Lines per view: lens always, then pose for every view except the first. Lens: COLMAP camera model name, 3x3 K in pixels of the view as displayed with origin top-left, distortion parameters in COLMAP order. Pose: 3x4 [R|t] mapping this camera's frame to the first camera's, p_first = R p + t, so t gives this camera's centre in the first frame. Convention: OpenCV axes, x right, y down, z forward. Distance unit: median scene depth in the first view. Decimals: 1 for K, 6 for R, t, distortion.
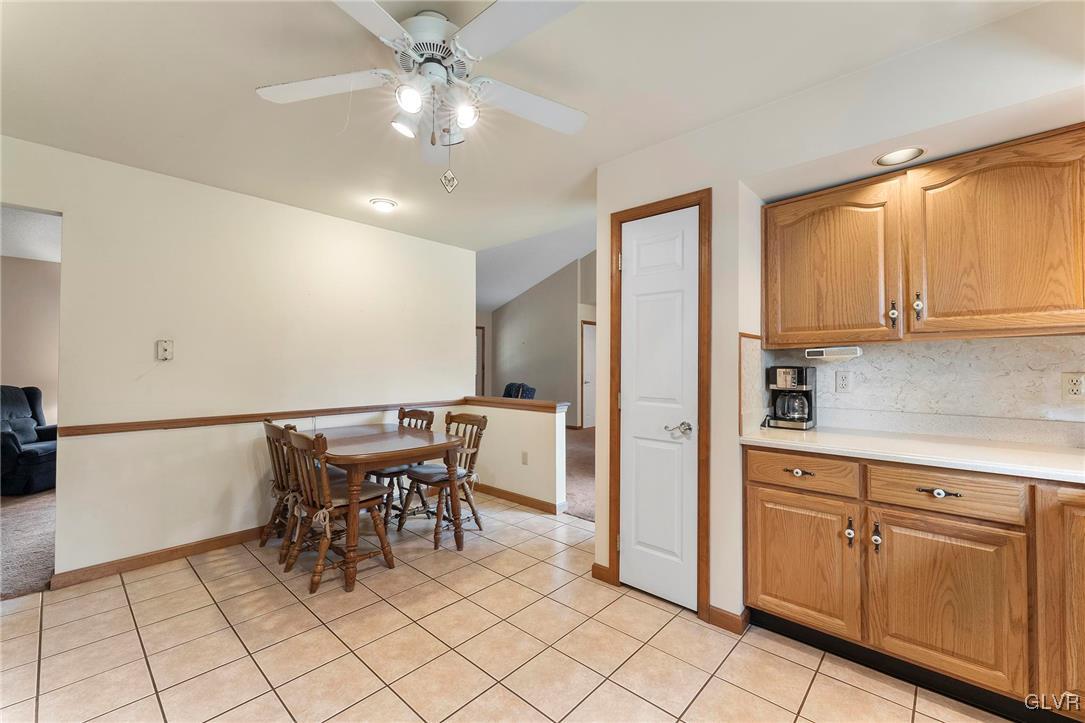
lens RADIAL K [[447.6, 0, 547.3], [0, 447.6, 360.1], [0, 0, 1]] dist [-0.003171, -0.000205]
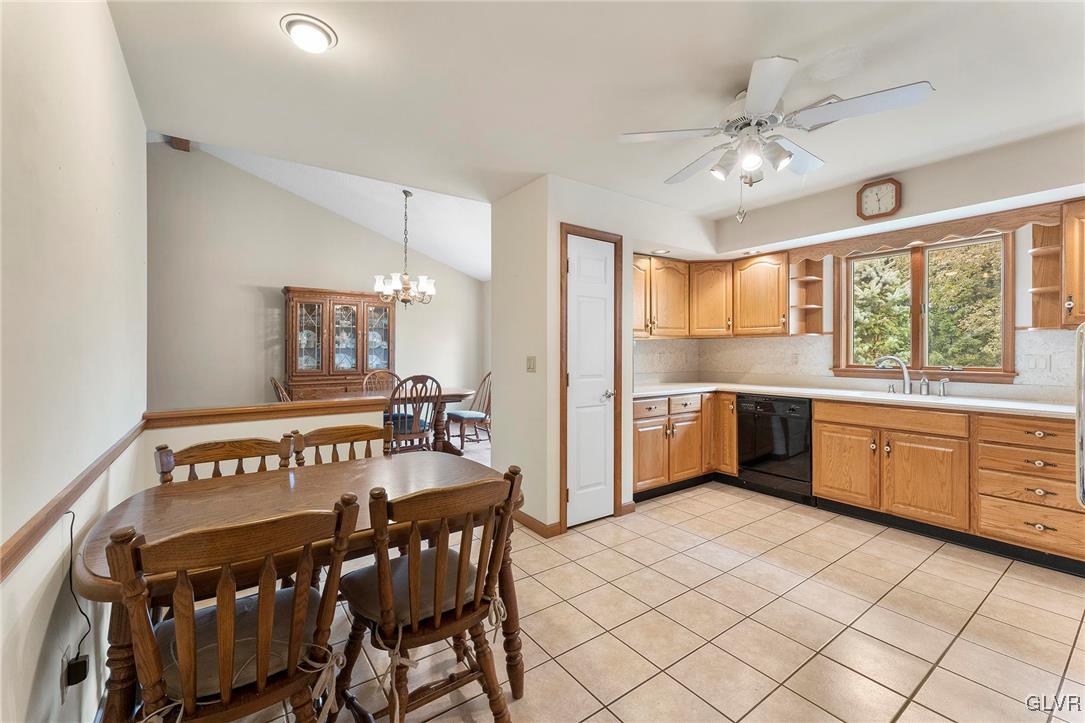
lens RADIAL K [[447.6, 0, 545.0], [0, 447.6, 354.9], [0, 0, 1]] dist [-0.003171, -0.000205]
pose [[0.204456, -0.005467, 0.978860, -1.209535], [-0.006365, 0.999956, 0.006915, 0.018203], [-0.978855, -0.007644, 0.204412, 0.942911]]
